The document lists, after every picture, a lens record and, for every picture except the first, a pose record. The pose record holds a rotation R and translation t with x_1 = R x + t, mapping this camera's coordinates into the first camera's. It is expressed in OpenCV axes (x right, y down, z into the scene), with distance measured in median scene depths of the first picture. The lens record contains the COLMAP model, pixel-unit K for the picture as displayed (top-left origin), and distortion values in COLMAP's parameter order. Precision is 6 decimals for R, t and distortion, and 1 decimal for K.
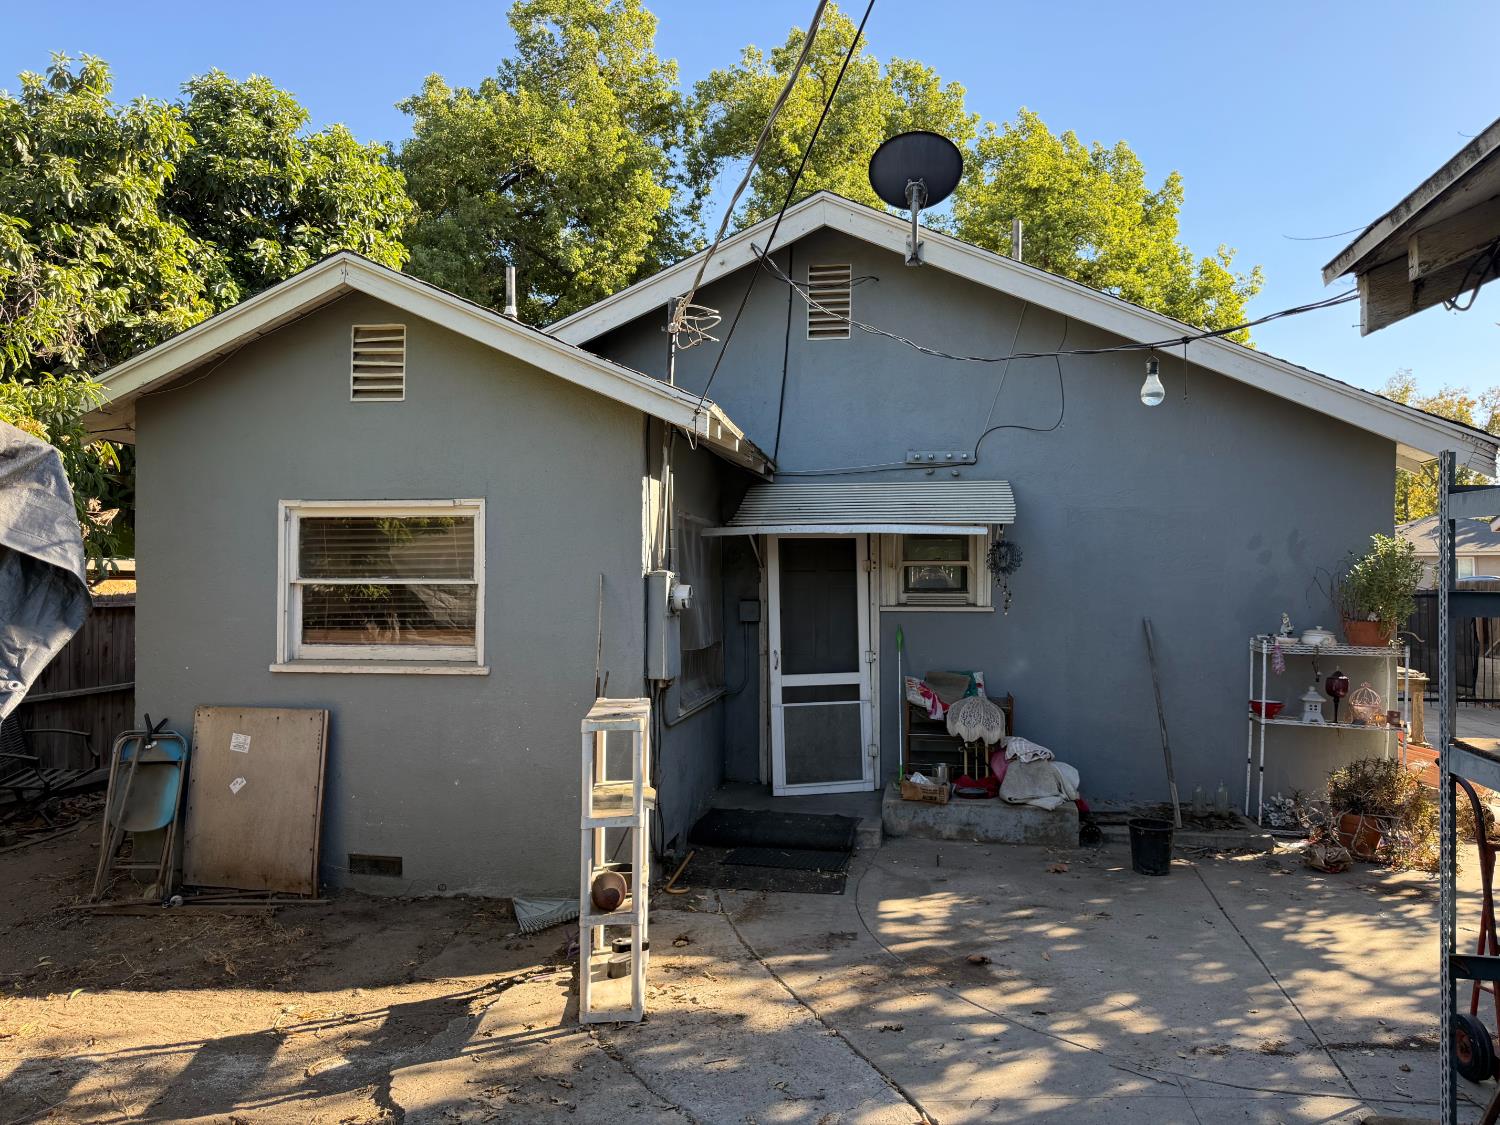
lens RADIAL K [[1056.1, 0, 716.8], [0, 1056.1, 547.5], [0, 0, 1]] dist [0.022615, -0.027661]
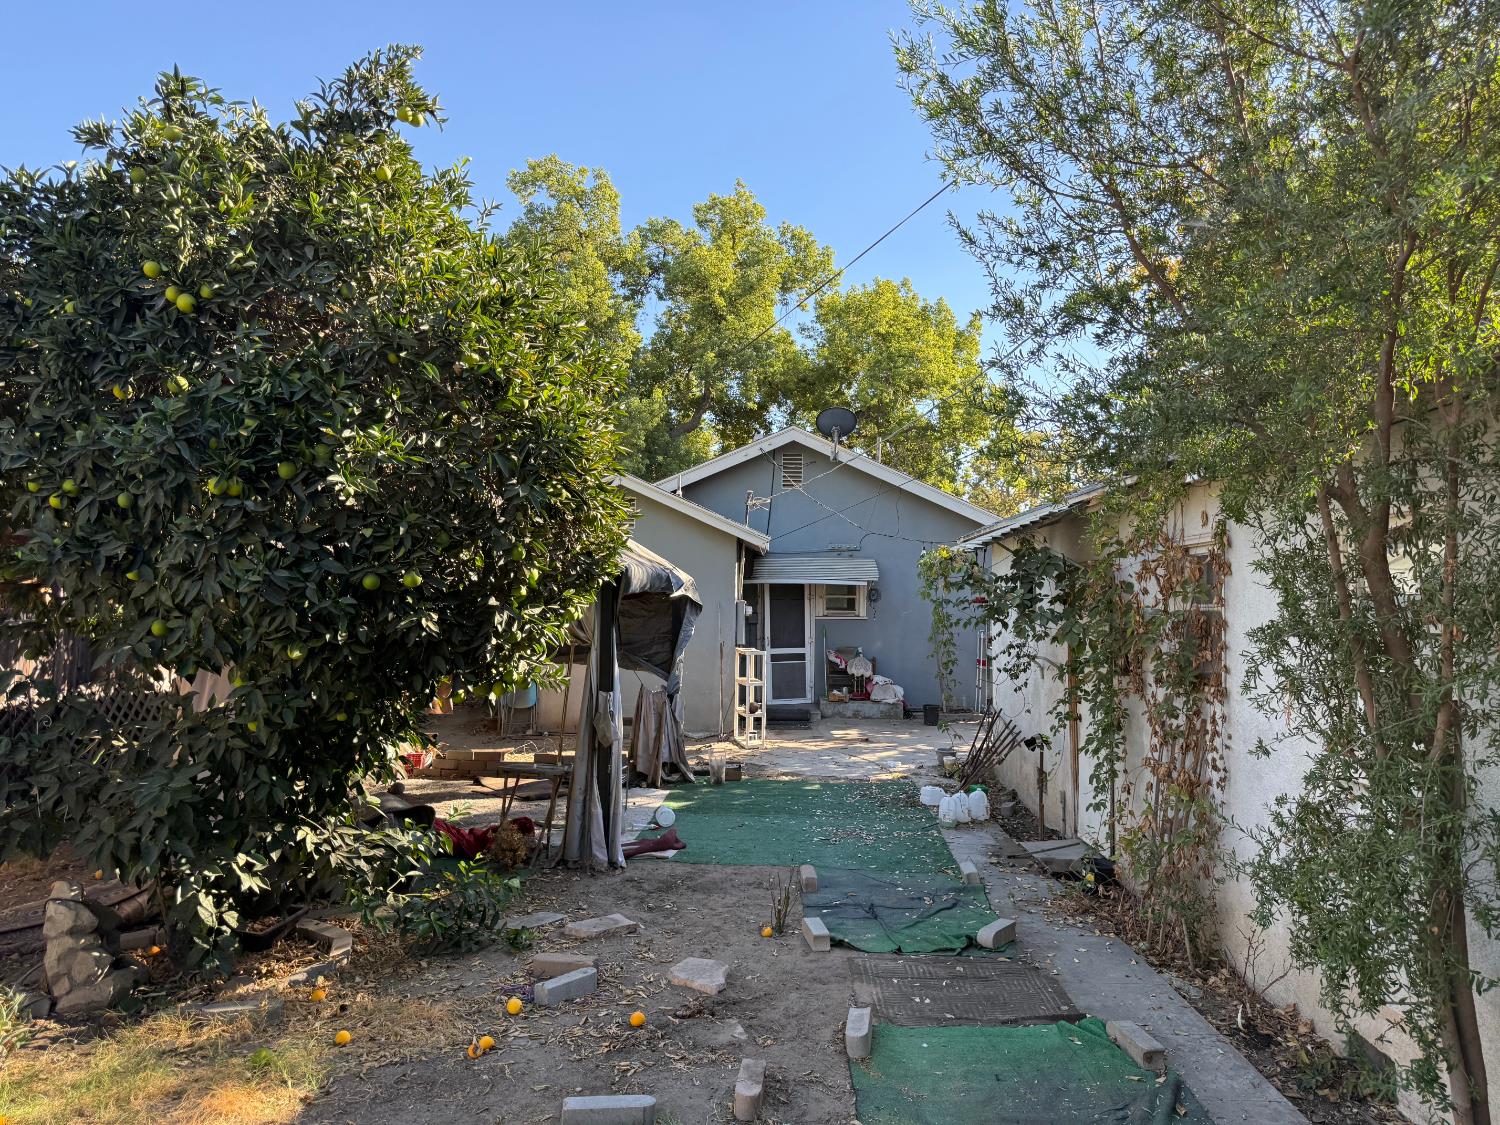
lens RADIAL K [[1056.1, 0, 751.9], [0, 1056.1, 551.4], [0, 0, 1]] dist [0.022615, -0.027661]
pose [[0.983862, 0.016400, 0.178176, -0.355109], [-0.013876, 0.999785, -0.015400, -0.041516], [-0.178390, 0.012679, 0.983878, -1.079798]]
